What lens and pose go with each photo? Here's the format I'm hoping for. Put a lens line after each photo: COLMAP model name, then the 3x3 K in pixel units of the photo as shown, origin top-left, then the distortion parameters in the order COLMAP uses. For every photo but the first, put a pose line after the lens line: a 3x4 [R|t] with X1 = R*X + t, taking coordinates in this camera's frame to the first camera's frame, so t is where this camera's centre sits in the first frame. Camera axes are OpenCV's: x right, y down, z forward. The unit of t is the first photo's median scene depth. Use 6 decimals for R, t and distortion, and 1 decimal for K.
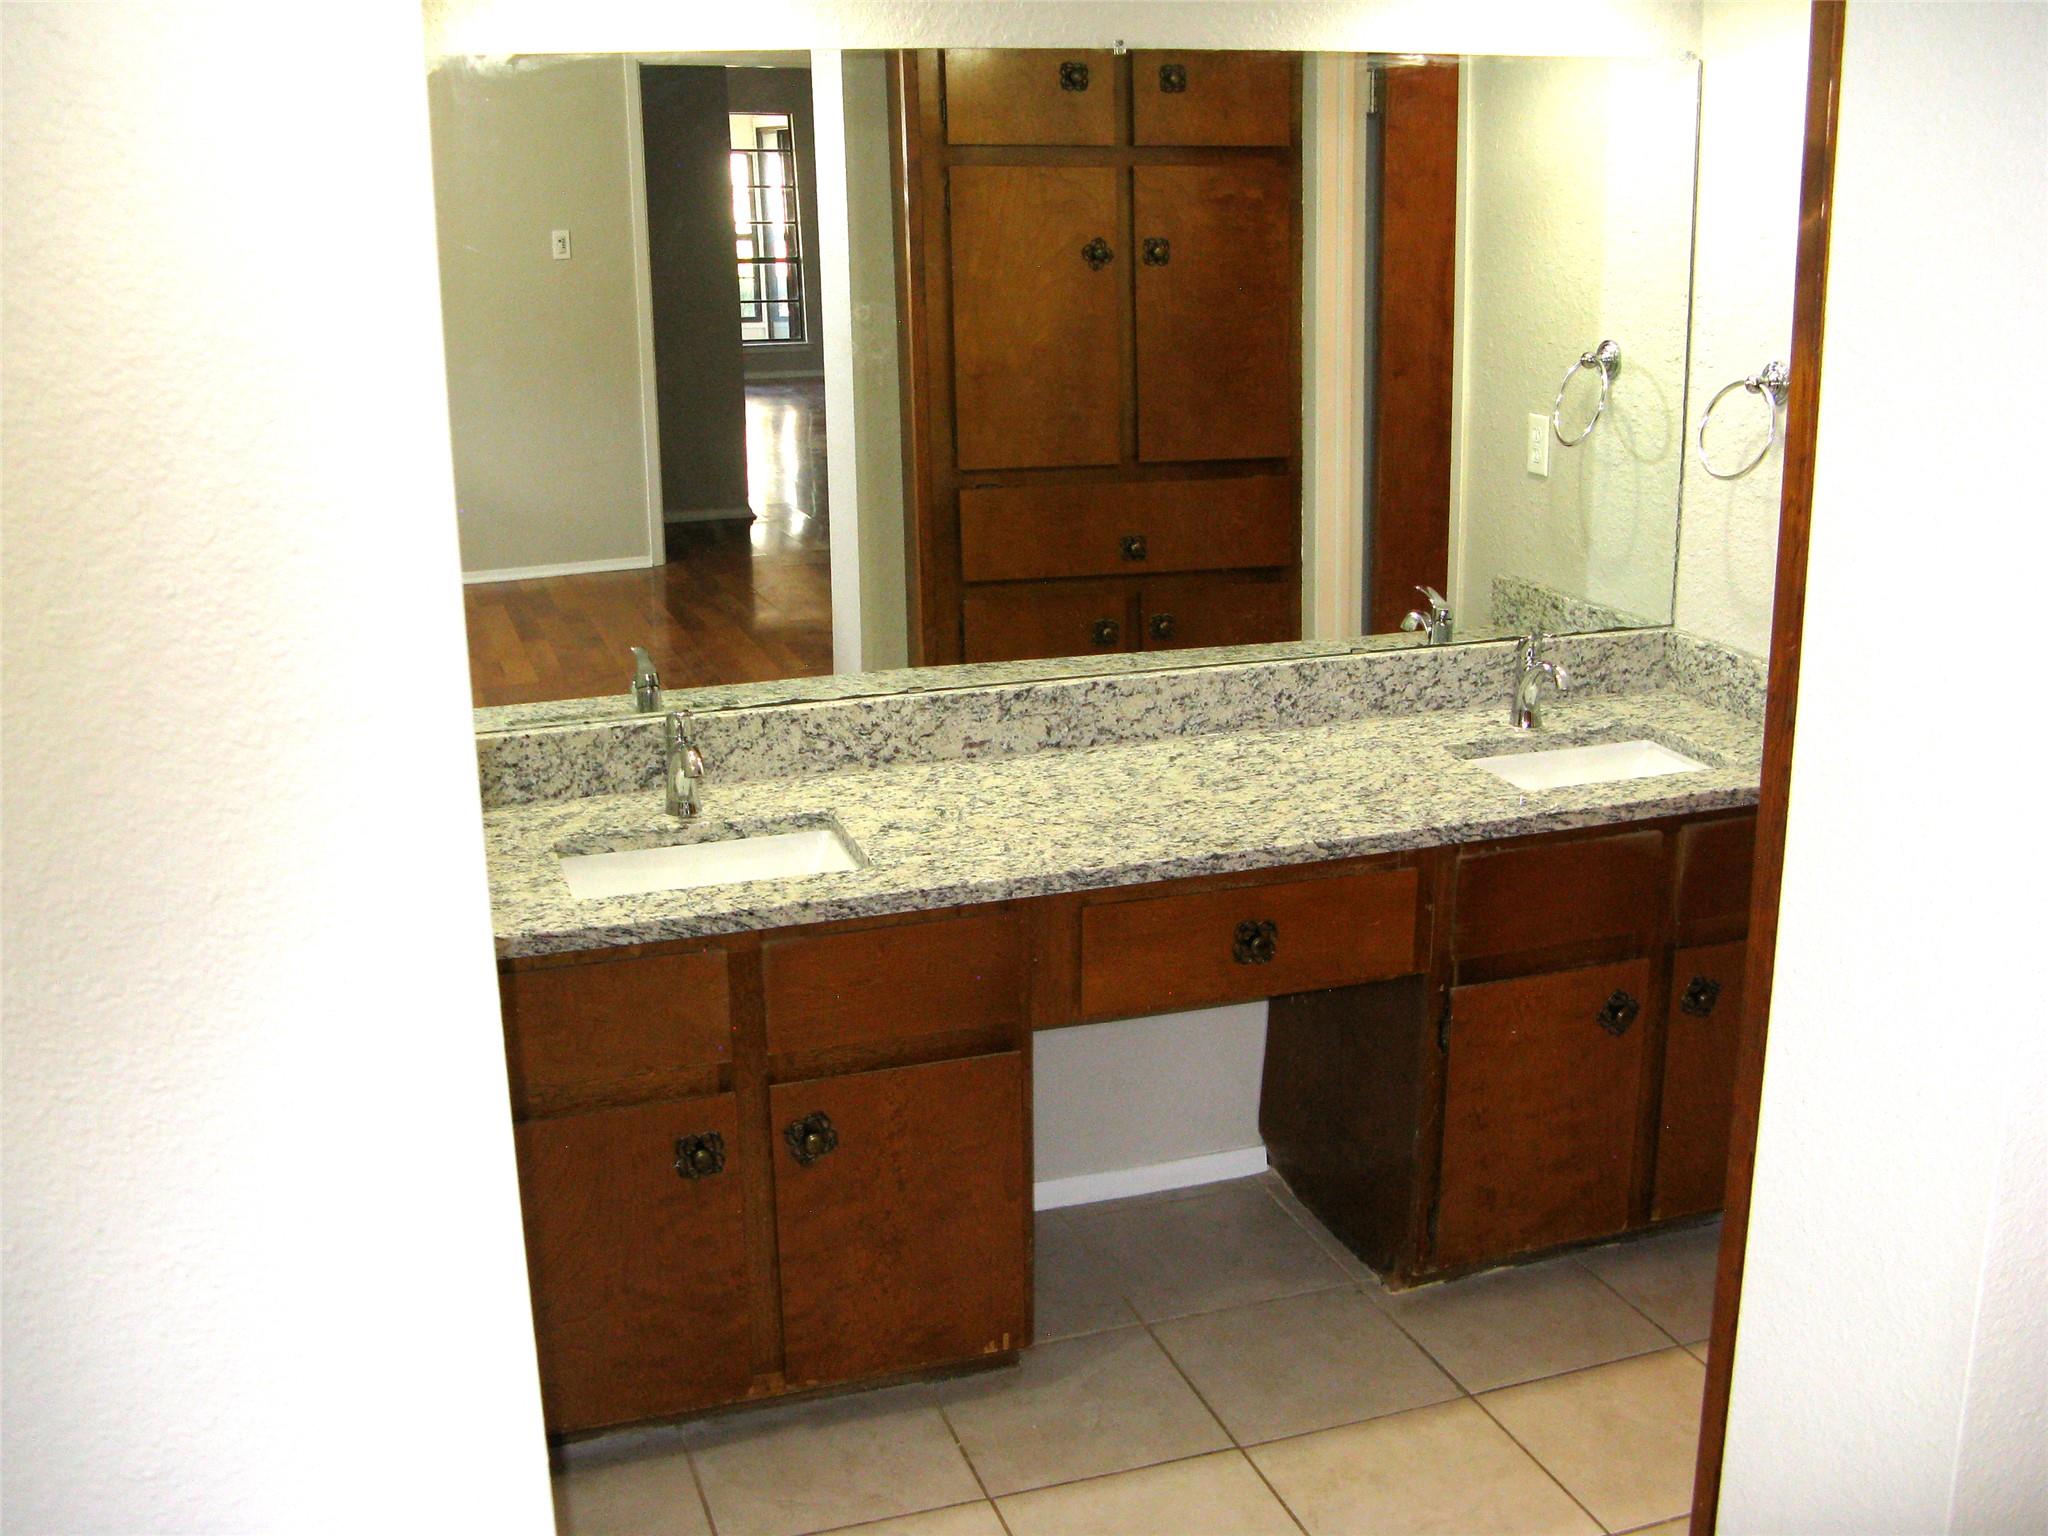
lens RADIAL K [[2131.9, 0, 1024.0], [0, 2131.9, 768.0], [0, 0, 1]] dist [-0.187312, 0.164664]
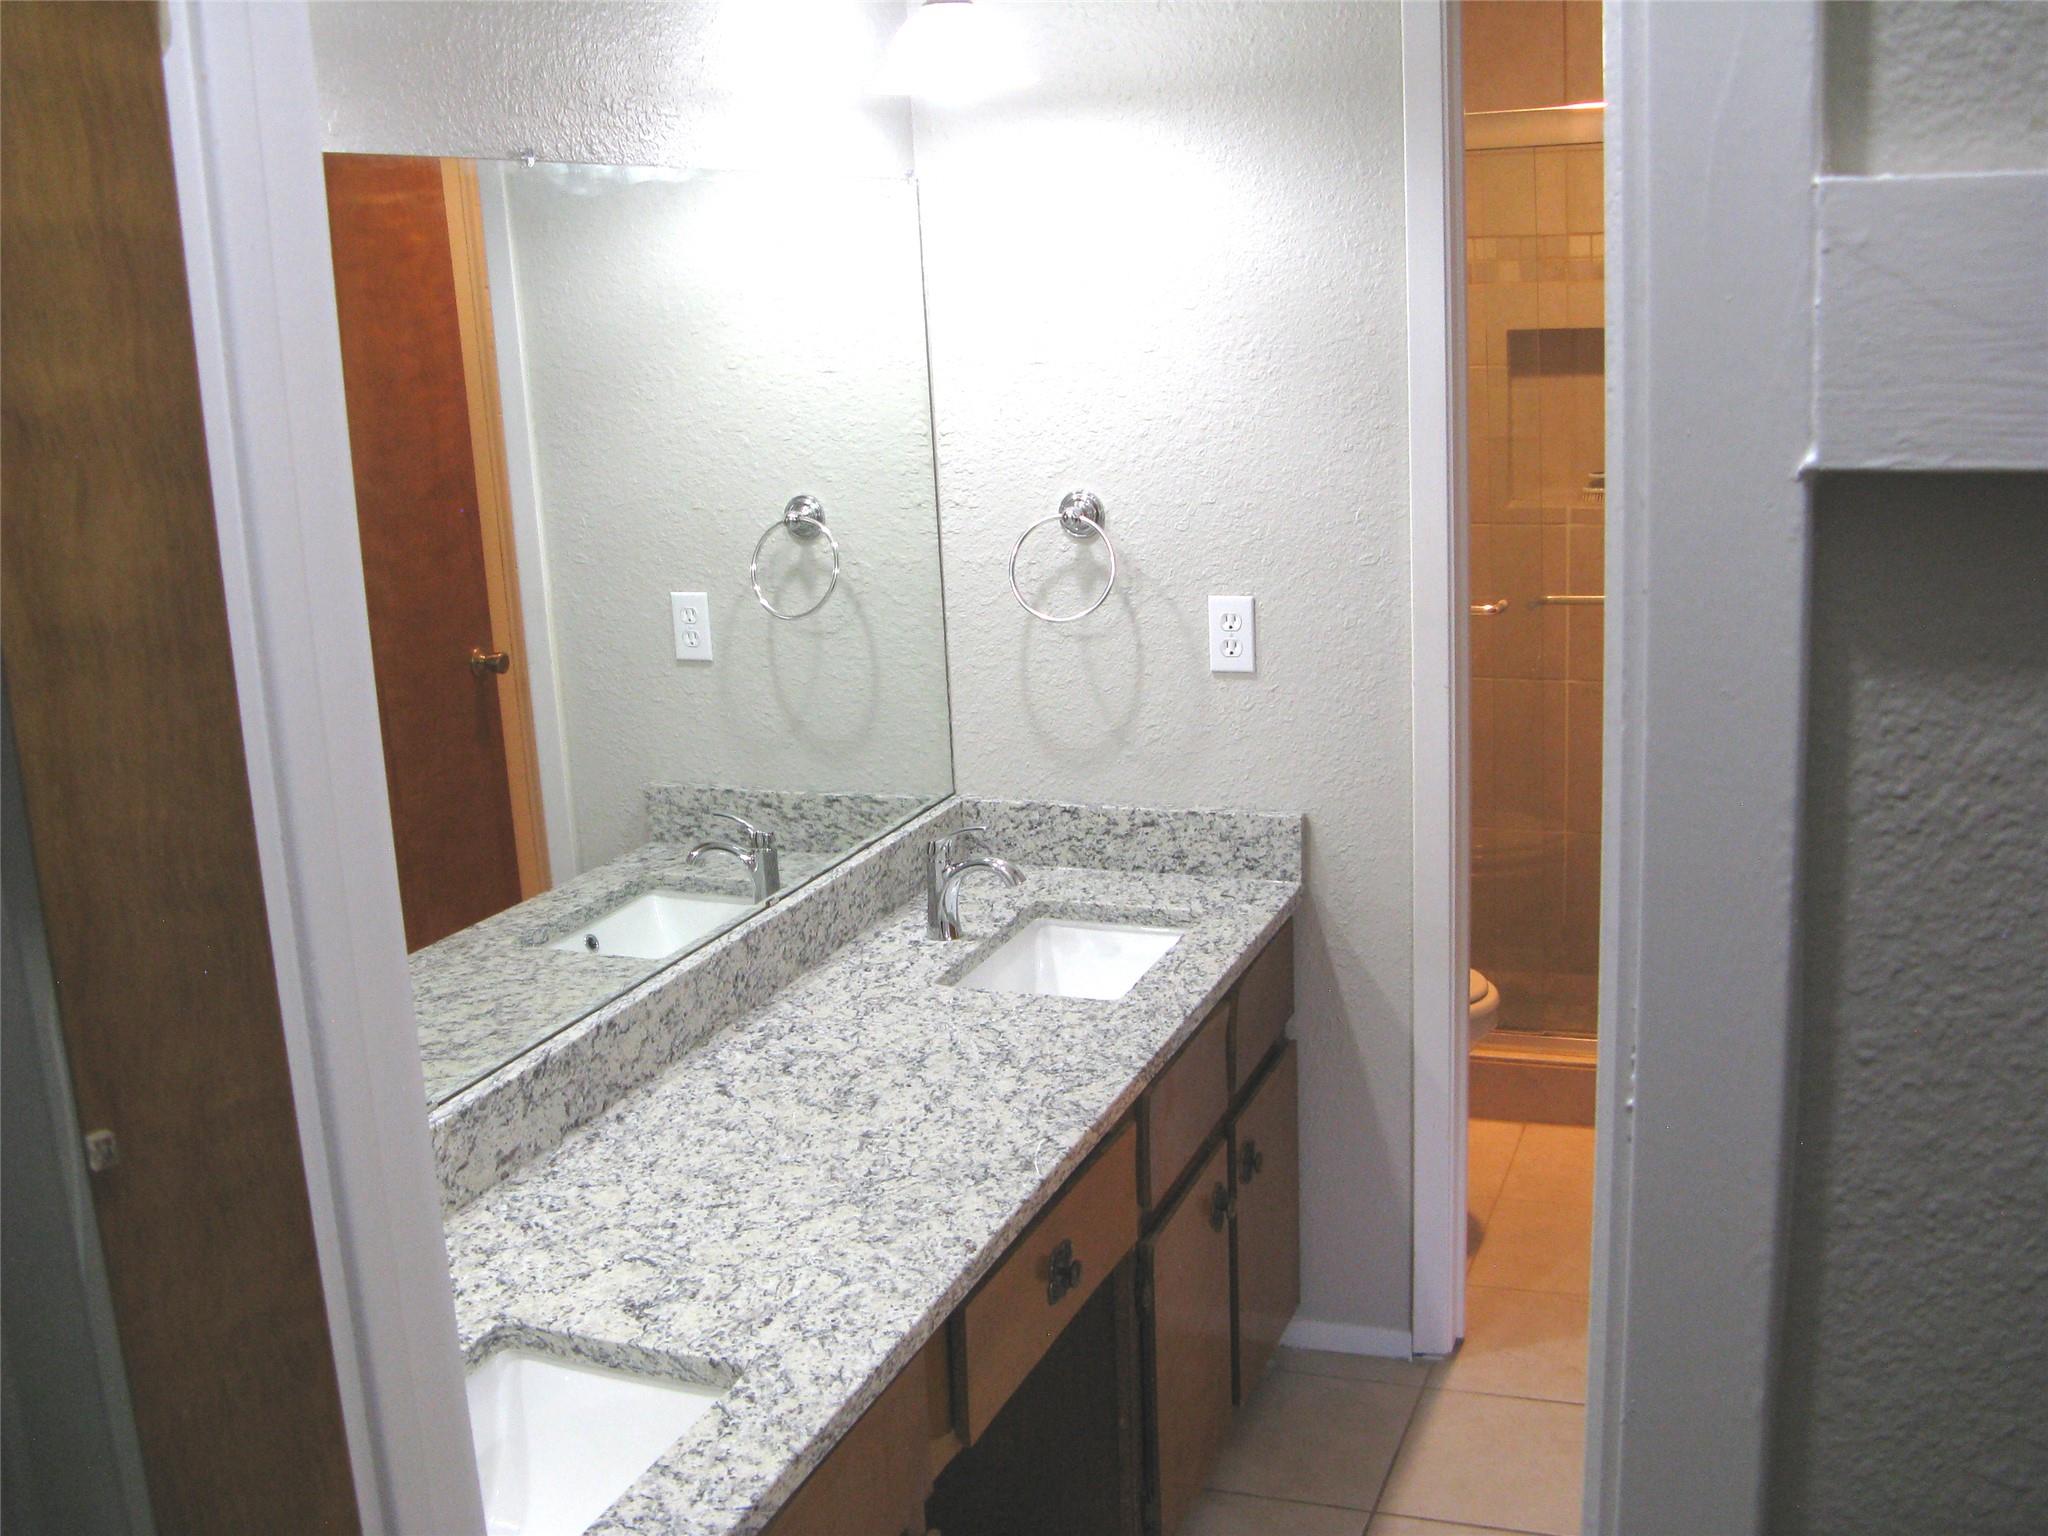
lens RADIAL K [[2131.9, 0, 1024.0], [0, 2131.9, 768.0], [0, 0, 1]] dist [-0.187312, 0.164664]
pose [[0.630452, -0.190678, 0.752444, -0.404324], [0.245222, 0.968641, 0.040000, -0.119622], [-0.736476, 0.159298, 0.657440, 0.407827]]
